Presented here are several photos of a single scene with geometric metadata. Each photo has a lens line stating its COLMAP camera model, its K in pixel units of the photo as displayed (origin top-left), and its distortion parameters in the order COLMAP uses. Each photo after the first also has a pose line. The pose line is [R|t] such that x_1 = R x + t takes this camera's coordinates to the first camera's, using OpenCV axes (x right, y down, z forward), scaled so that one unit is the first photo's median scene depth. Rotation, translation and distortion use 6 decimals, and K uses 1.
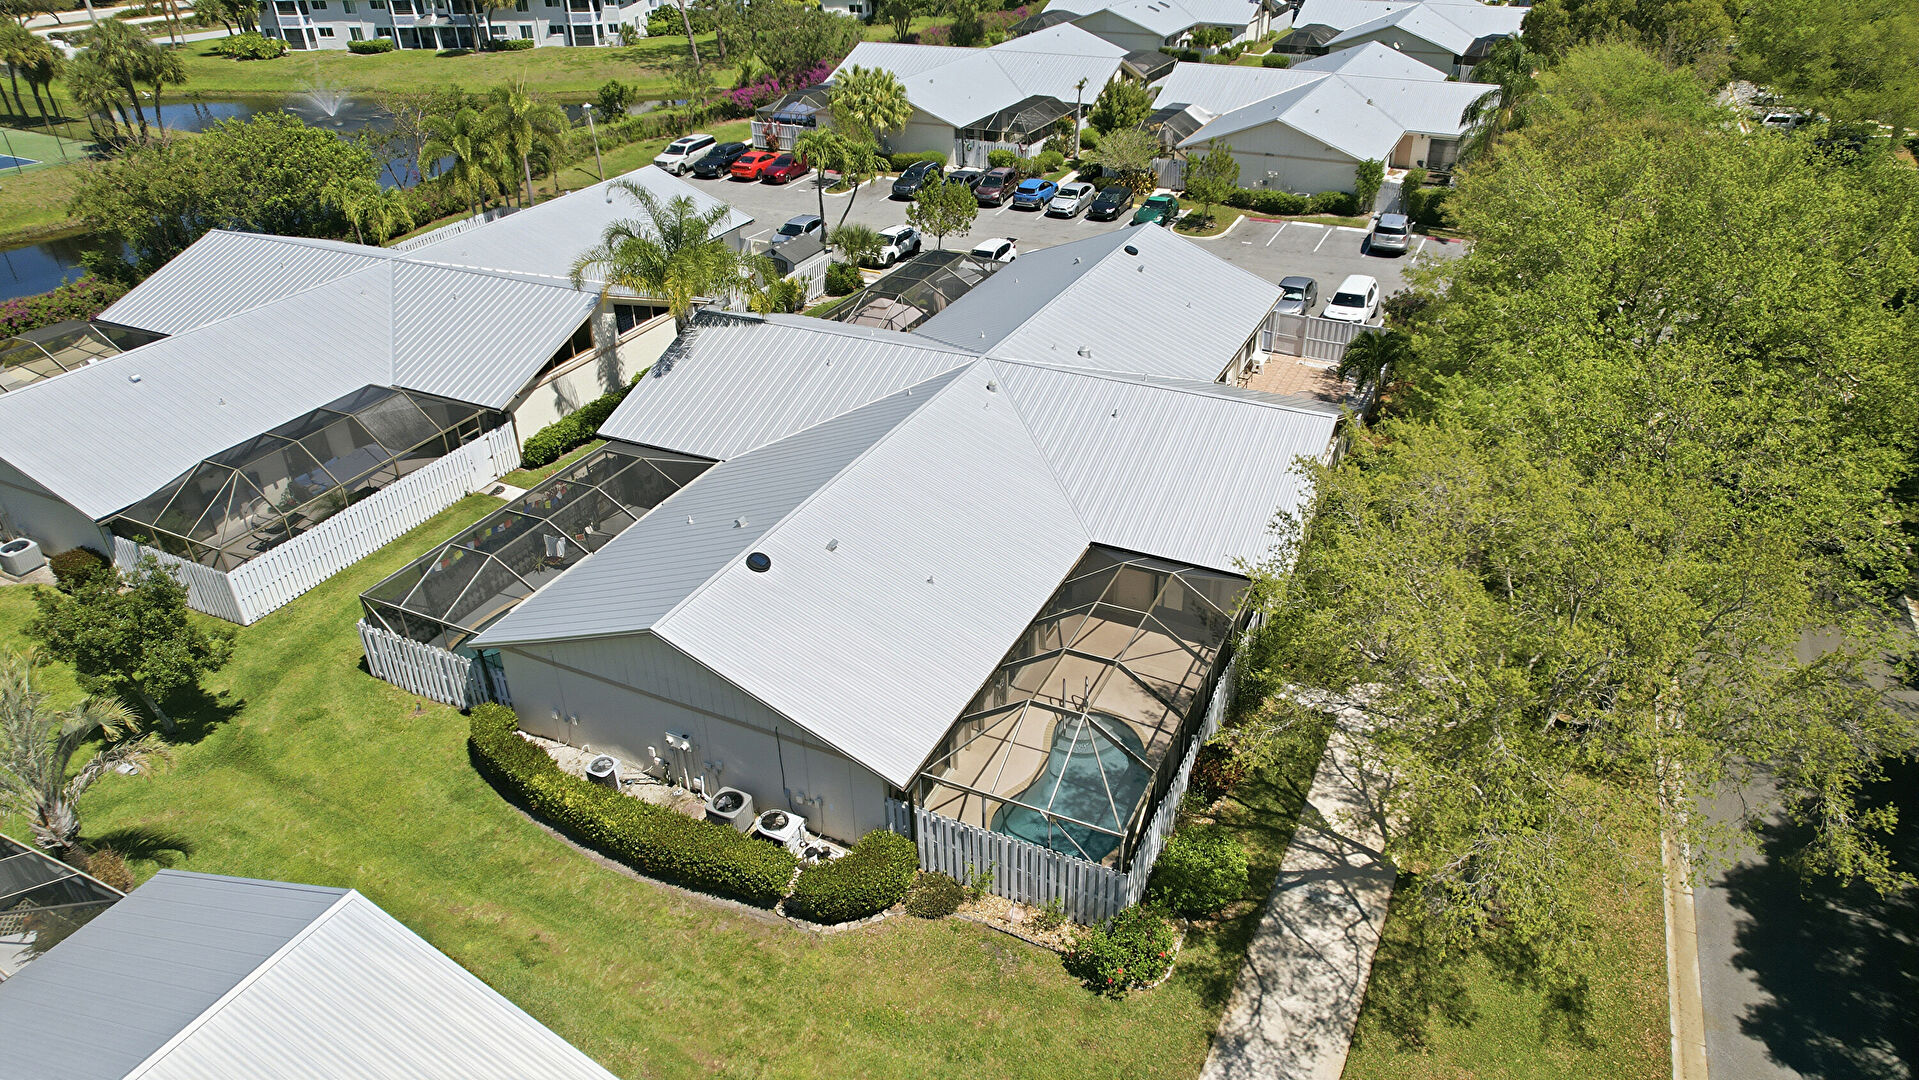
lens RADIAL K [[1223.0, 0, 962.1], [0, 1223.0, 554.9], [0, 0, 1]] dist [-0.058704, 0.048390]
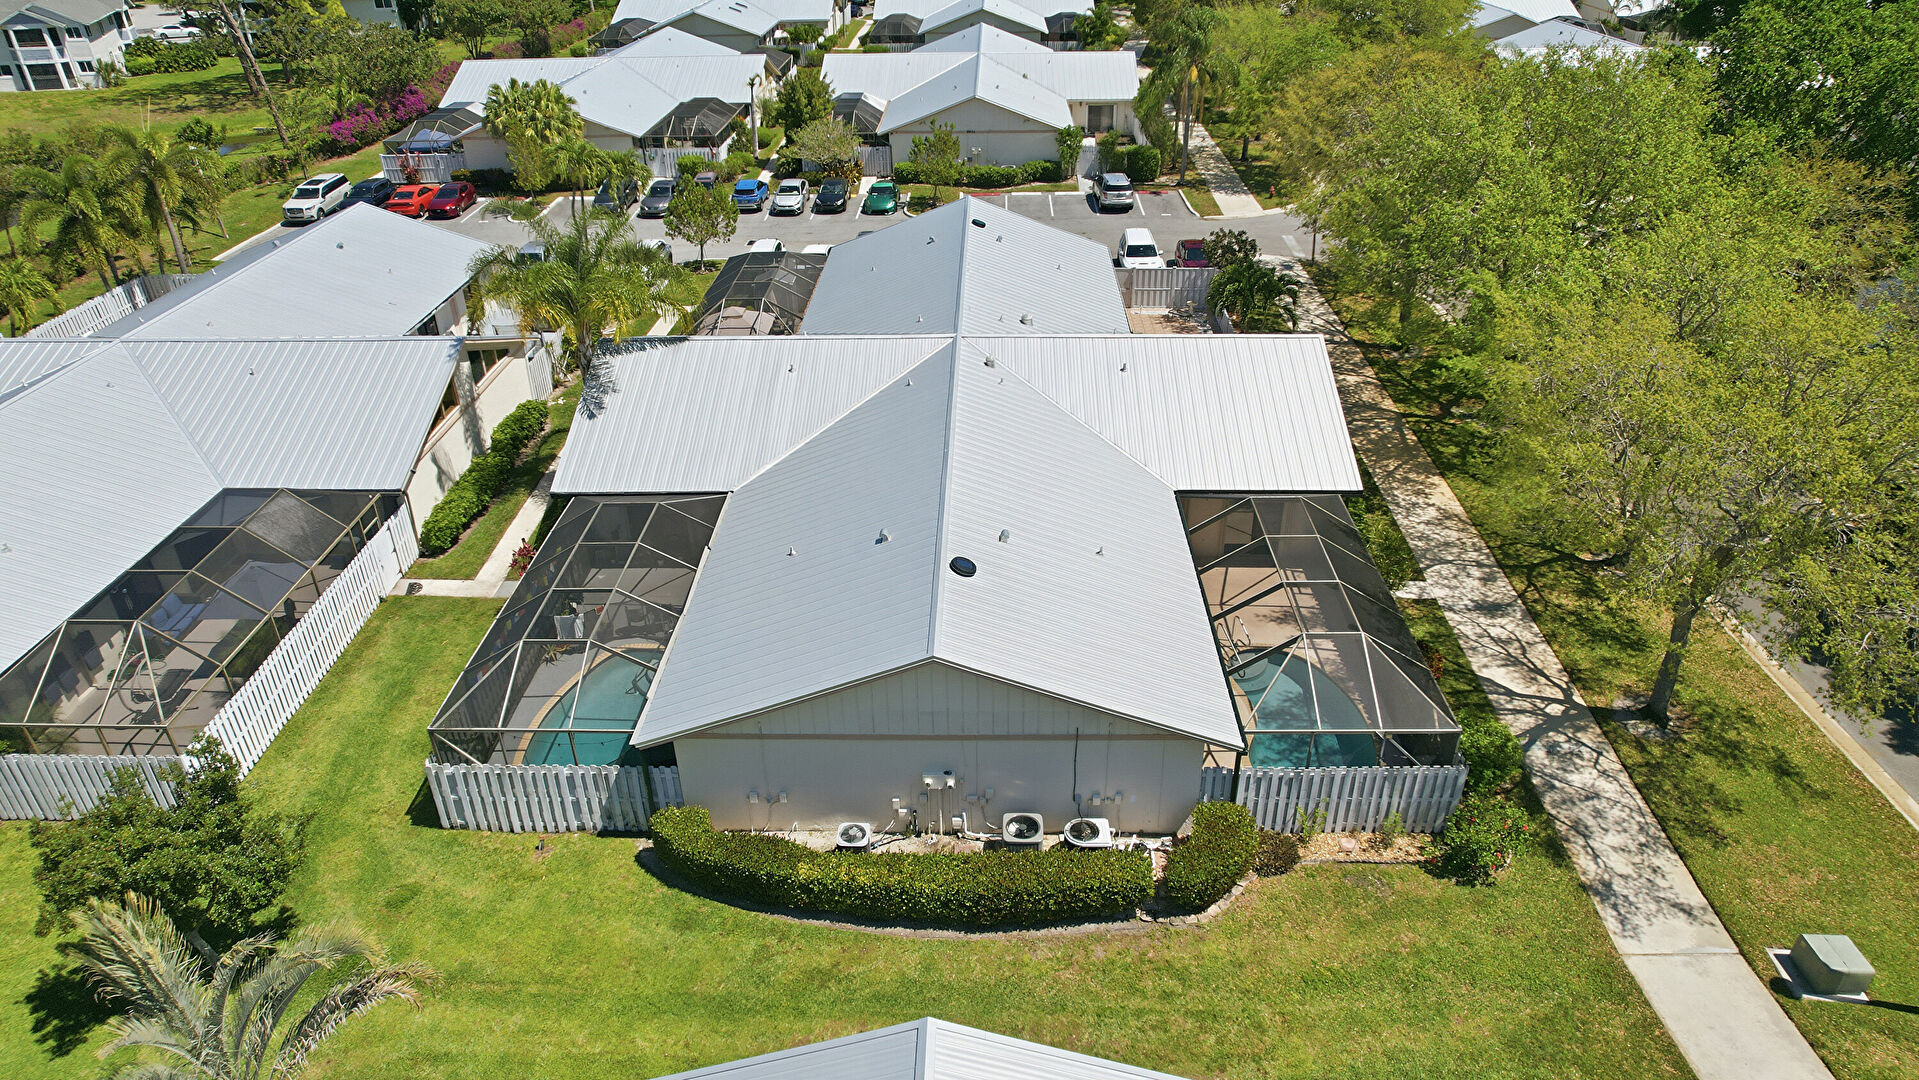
lens RADIAL K [[1223.0, 0, 1000.0], [0, 1223.0, 550.4], [0, 0, 1]] dist [-0.058704, 0.048390]
pose [[0.908717, -0.208892, 0.361383, -0.319288], [0.212670, 0.976670, 0.029781, -0.018624], [-0.359173, 0.049793, 0.931942, 0.097857]]
